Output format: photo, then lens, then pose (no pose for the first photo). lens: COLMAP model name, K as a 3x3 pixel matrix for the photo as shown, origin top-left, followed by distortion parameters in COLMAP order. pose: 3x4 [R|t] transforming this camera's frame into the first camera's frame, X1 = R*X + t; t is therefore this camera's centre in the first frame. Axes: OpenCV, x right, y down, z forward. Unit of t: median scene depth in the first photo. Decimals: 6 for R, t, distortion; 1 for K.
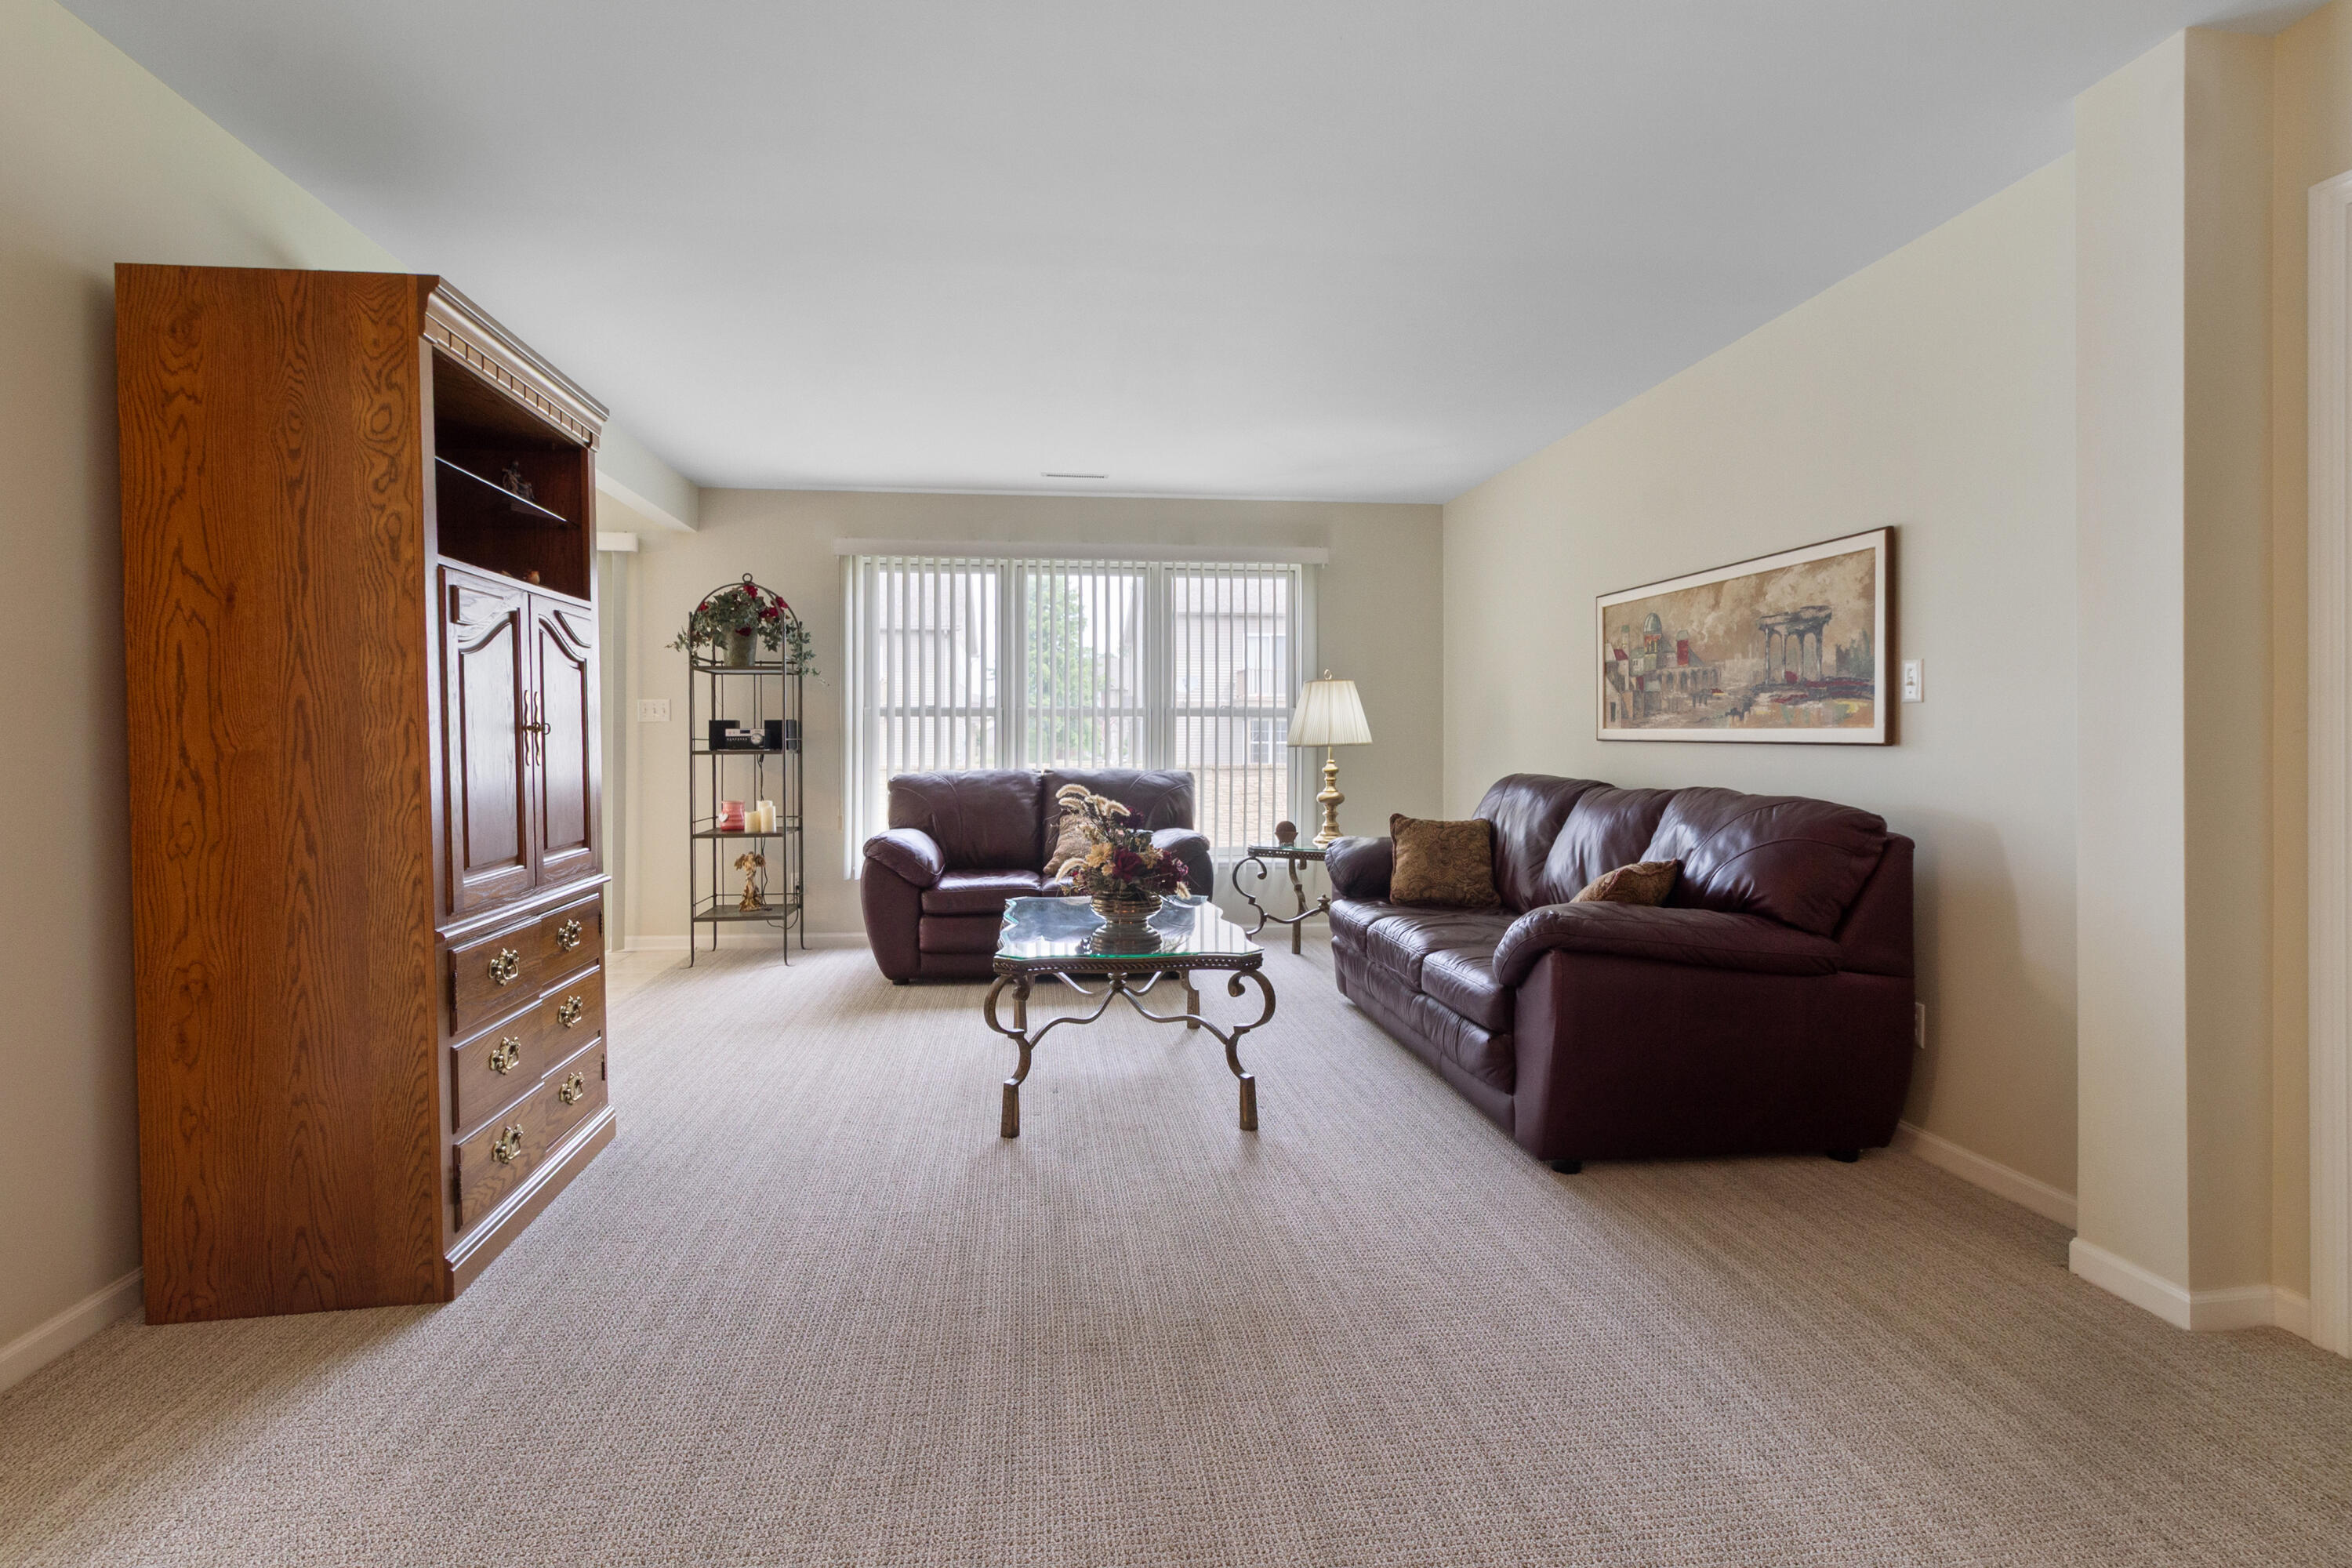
lens RADIAL K [[1108.1, 0, 1120.8], [0, 1108.1, 742.0], [0, 0, 1]] dist [0.006783, -0.000088]
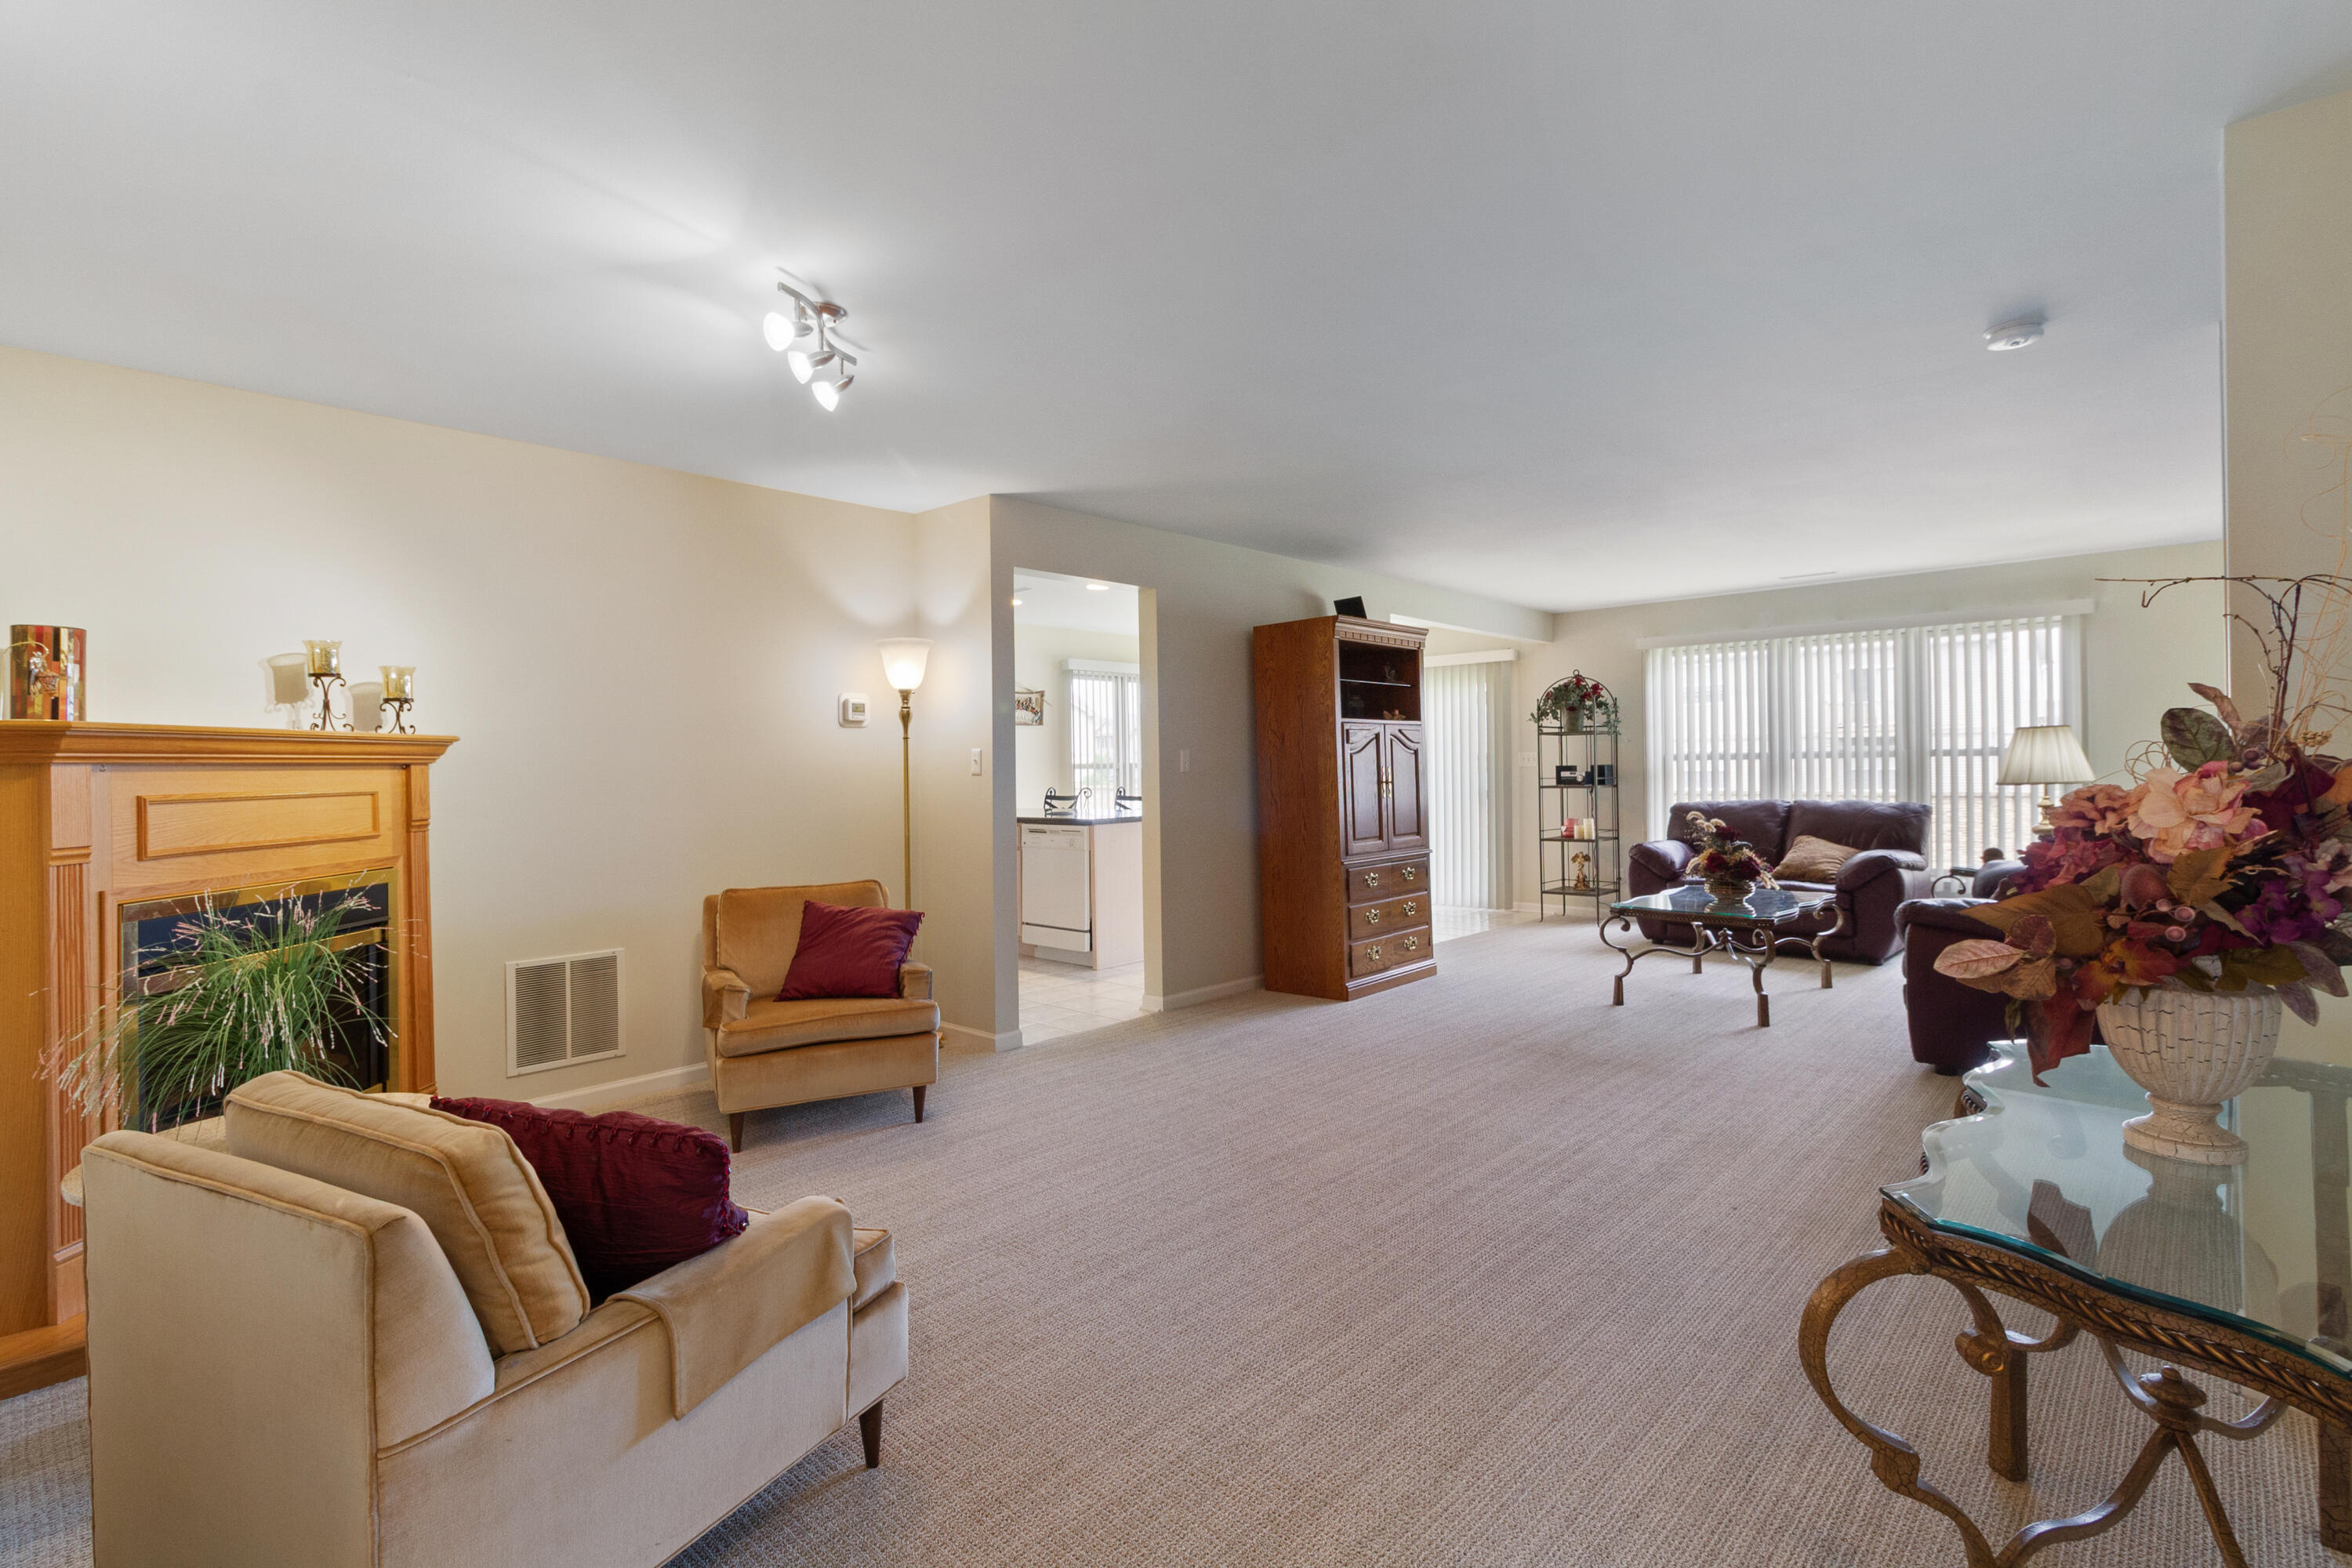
lens RADIAL K [[1108.1, 0, 1176.0], [0, 1108.1, 771.5], [0, 0, 1]] dist [0.006783, -0.000088]
pose [[0.647269, -0.006838, -0.762231, 0.699369], [0.013684, 0.999903, 0.002650, -0.034583], [0.762139, -0.012146, 0.647300, -0.615962]]
